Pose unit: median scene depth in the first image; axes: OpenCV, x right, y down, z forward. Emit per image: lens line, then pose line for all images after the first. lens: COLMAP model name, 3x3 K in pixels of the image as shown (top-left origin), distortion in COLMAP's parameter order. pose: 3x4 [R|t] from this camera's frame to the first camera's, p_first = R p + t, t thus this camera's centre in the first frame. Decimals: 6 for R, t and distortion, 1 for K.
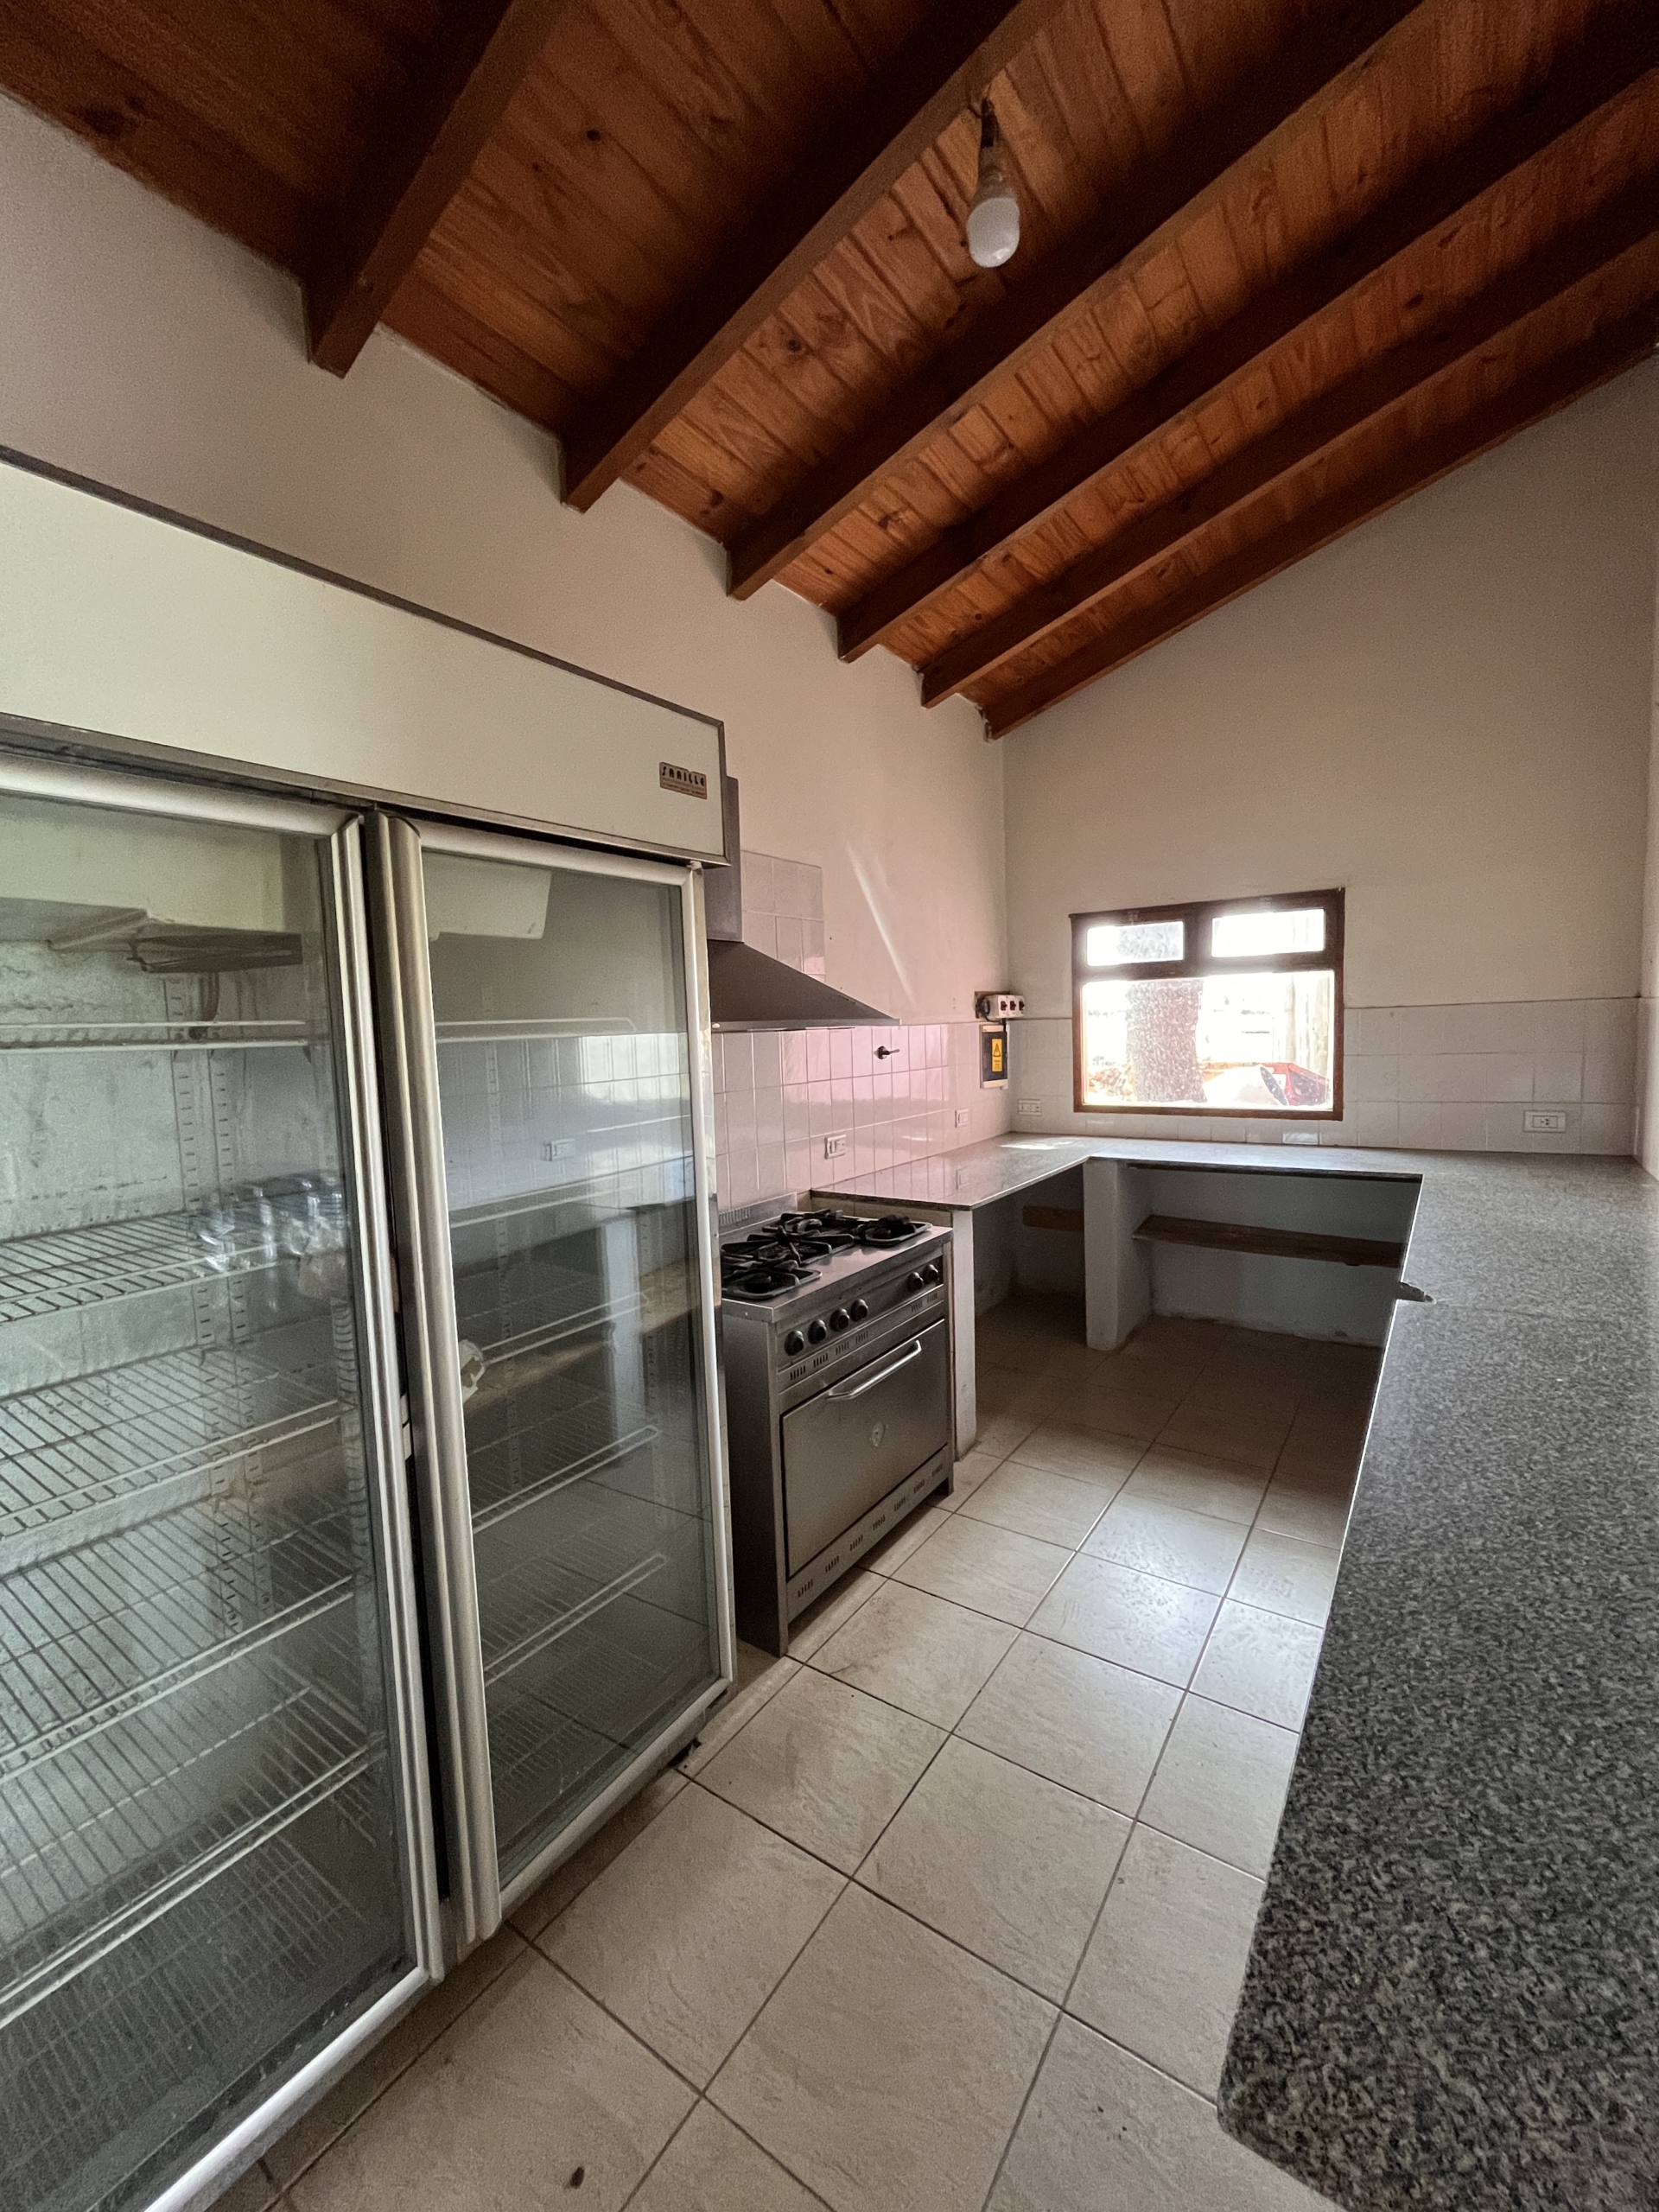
lens RADIAL K [[894.4, 0, 831.3], [0, 894.4, 1095.3], [0, 0, 1]] dist [-0.003968, 0.000553]
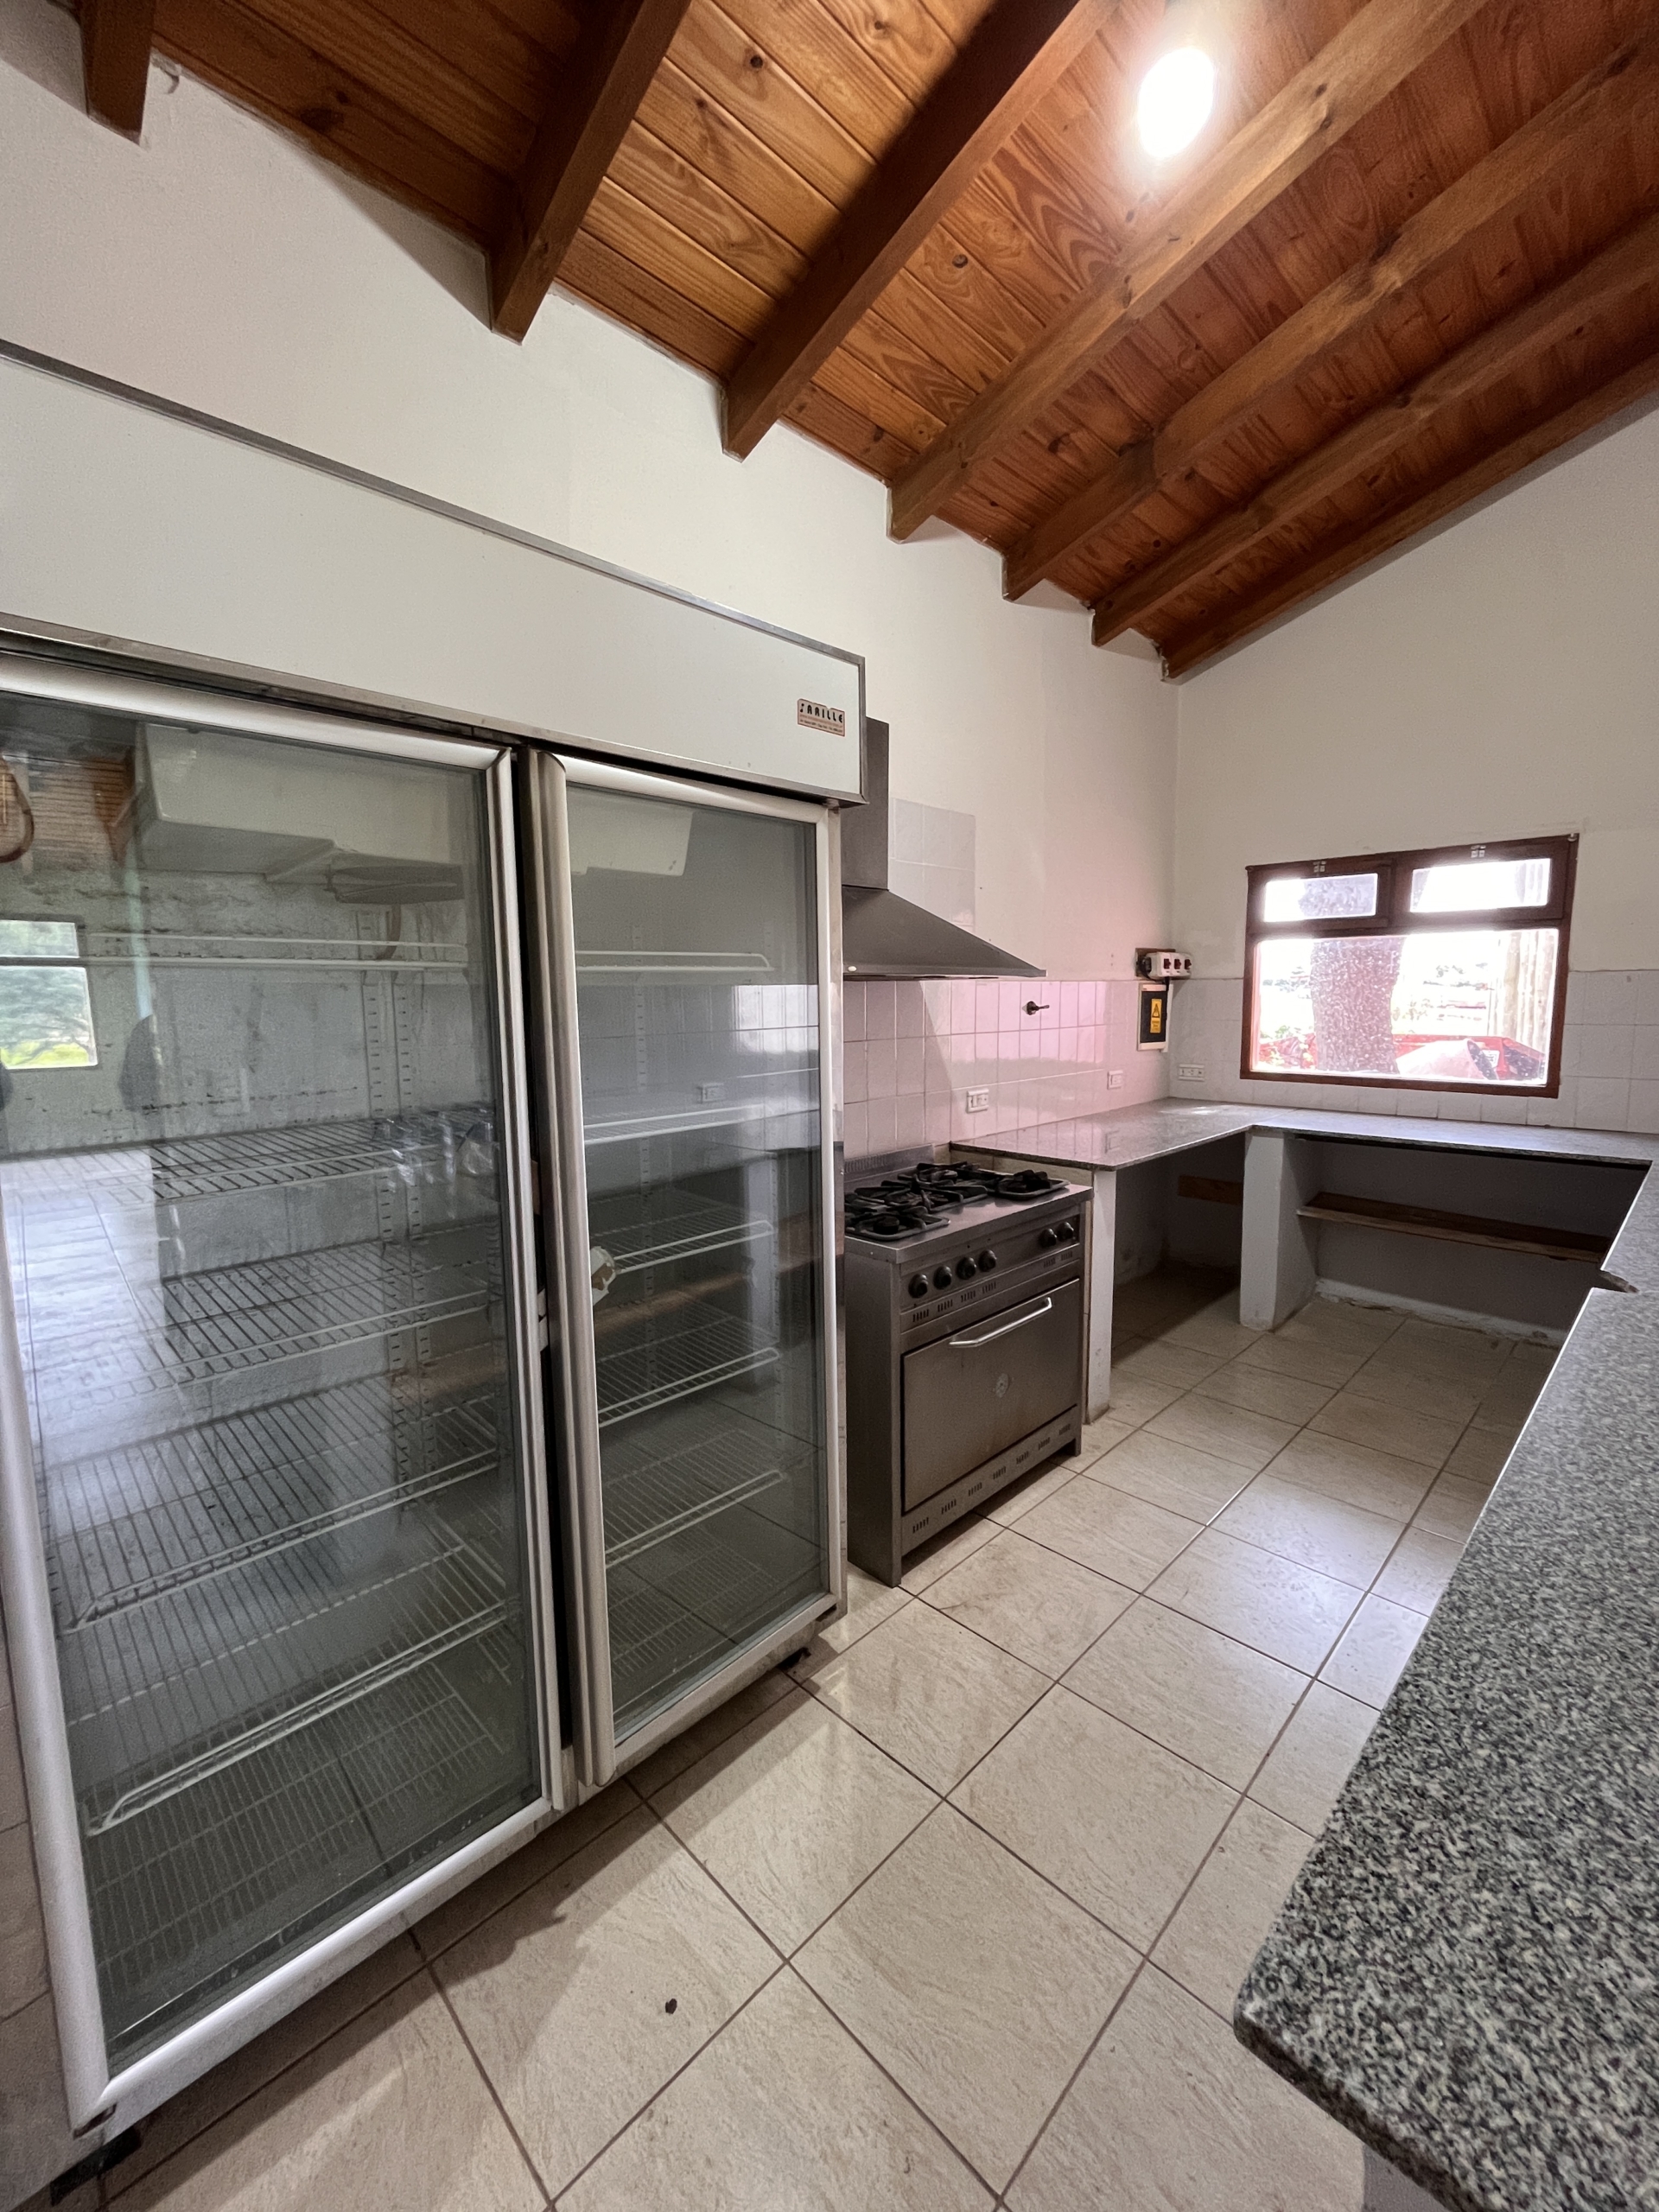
lens RADIAL K [[894.4, 0, 830.6], [0, 894.4, 1094.3], [0, 0, 1]] dist [-0.003968, 0.000553]
pose [[0.983628, 0.041836, -0.175289, 0.037520], [-0.034760, 0.998460, 0.043248, 0.026793], [0.176828, -0.036446, 0.983567, -0.003776]]
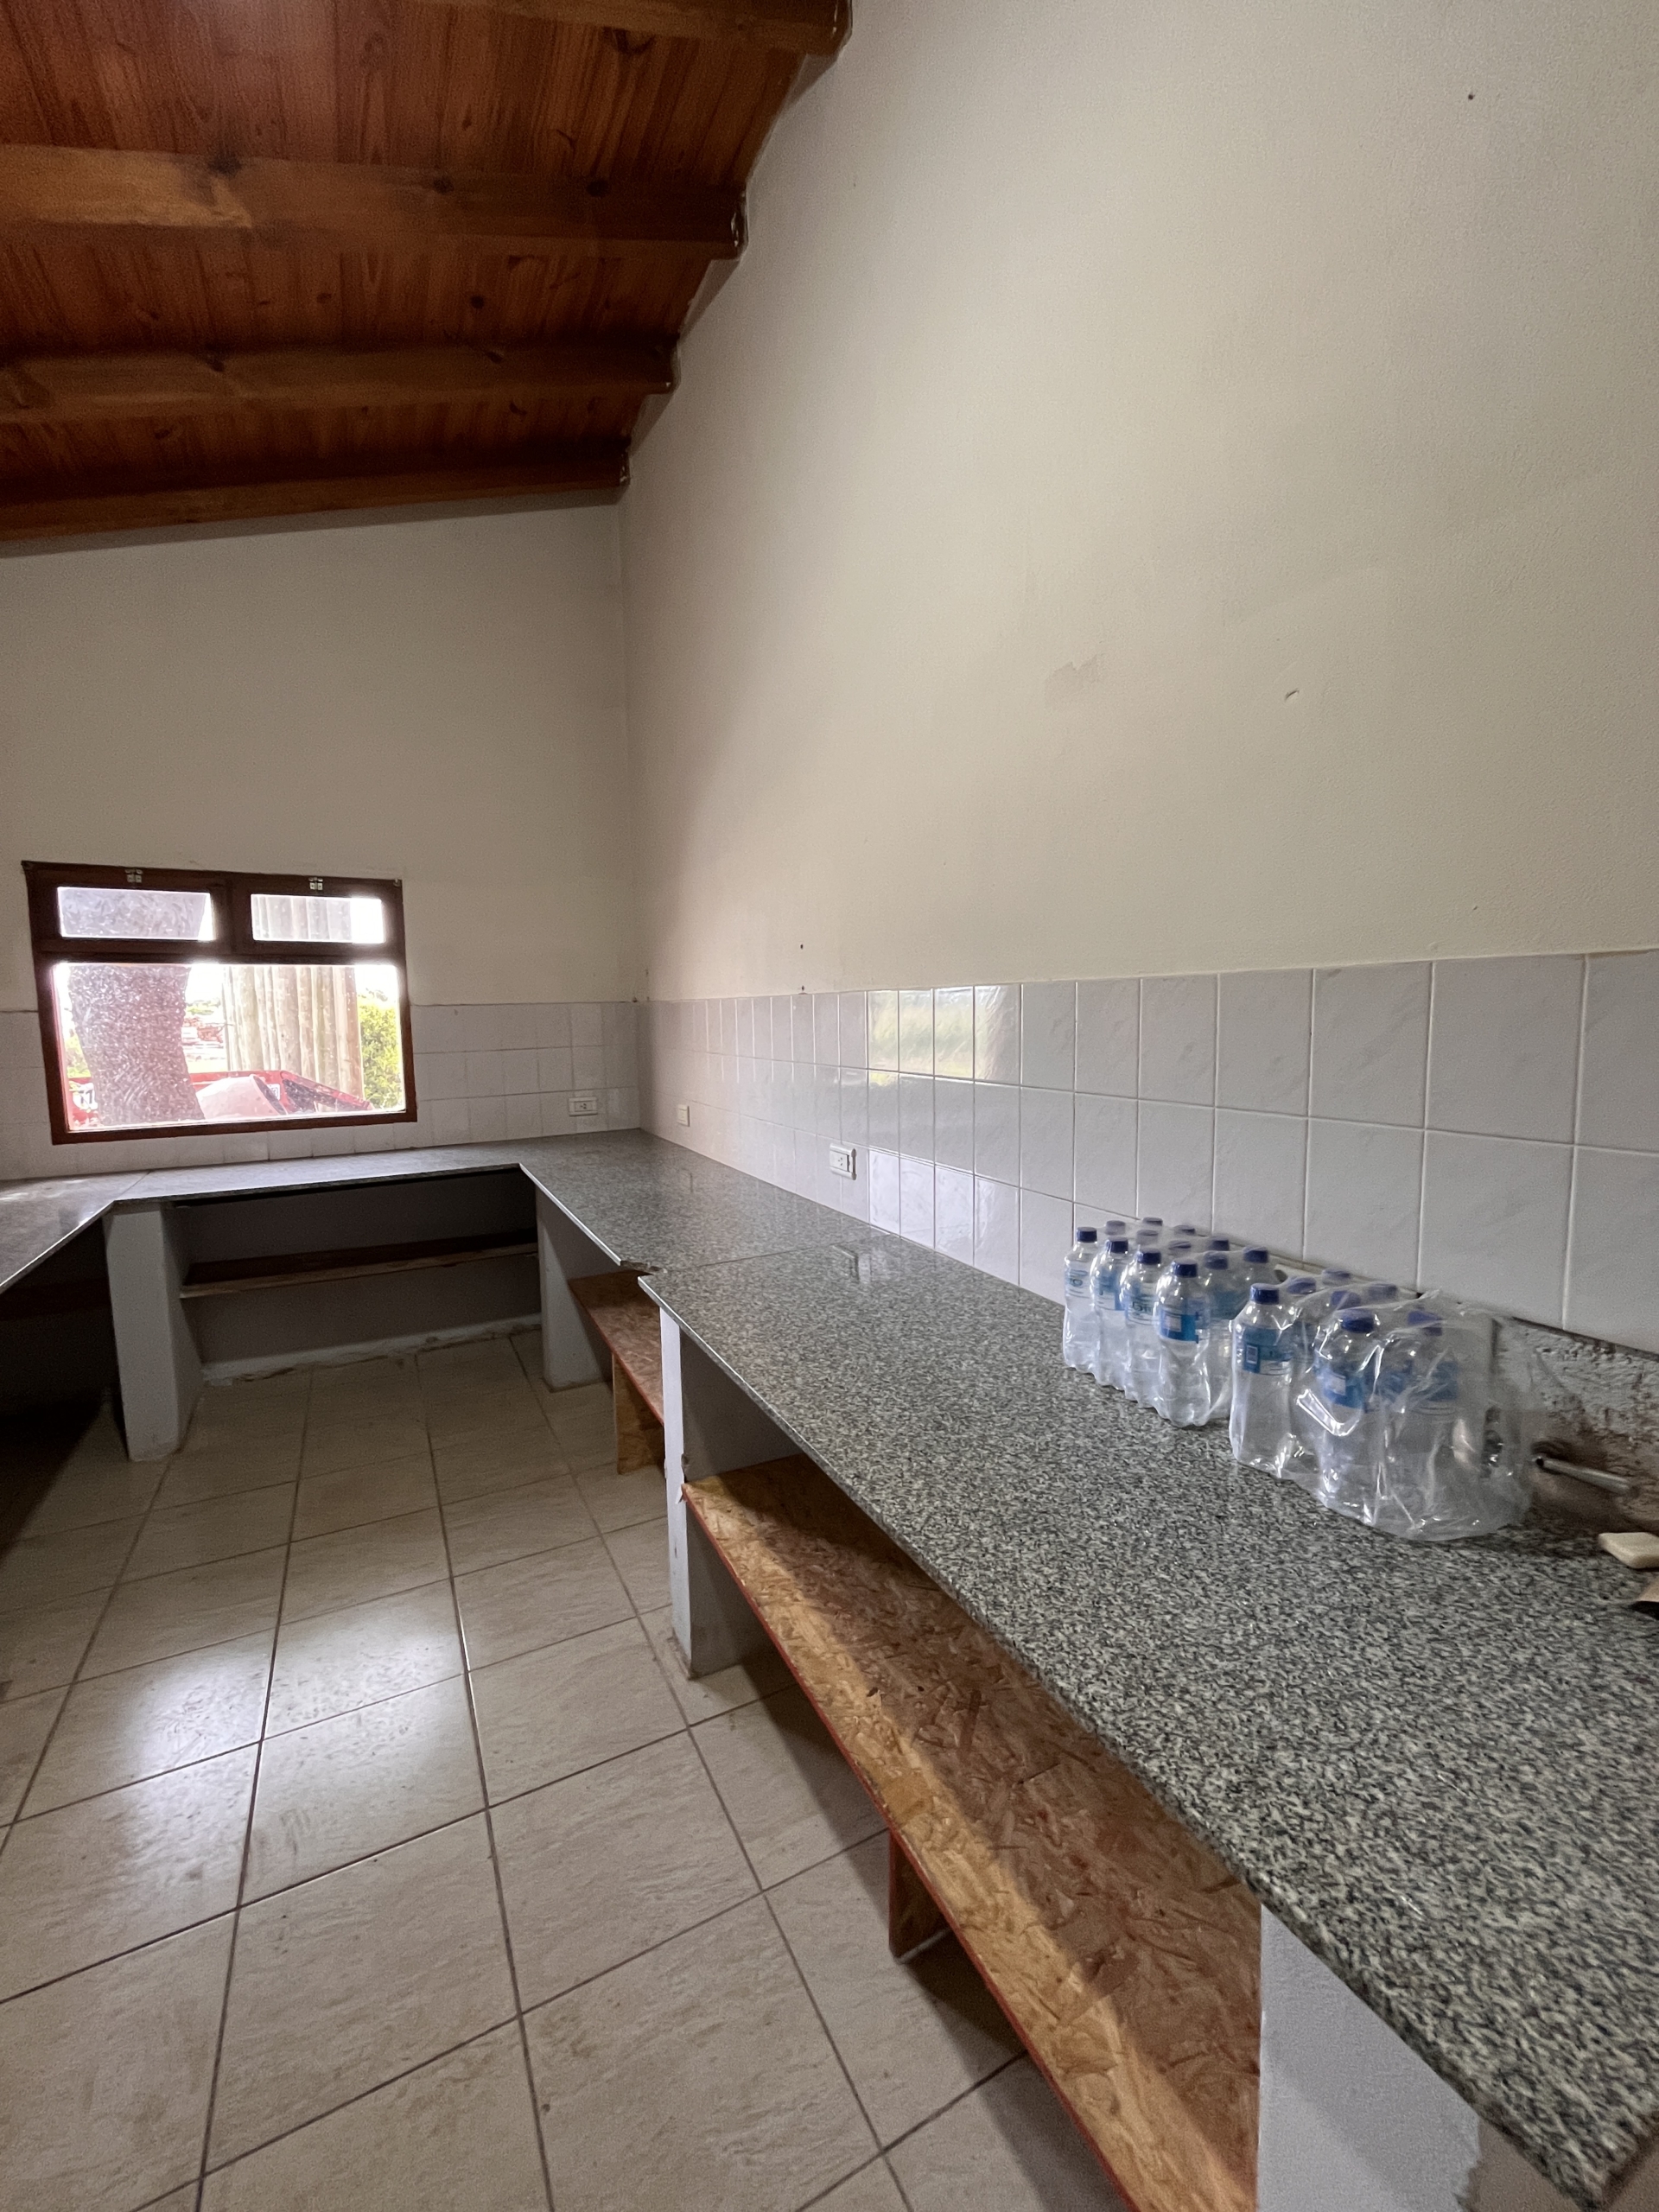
lens RADIAL K [[894.4, 0, 830.4], [0, 894.4, 1094.9], [0, 0, 1]] dist [-0.003968, 0.000553]
pose [[0.464781, -0.059589, 0.883418, -0.171524], [0.071337, 0.997009, 0.029719, 0.007321], [-0.882547, 0.049208, 0.467642, 0.355314]]
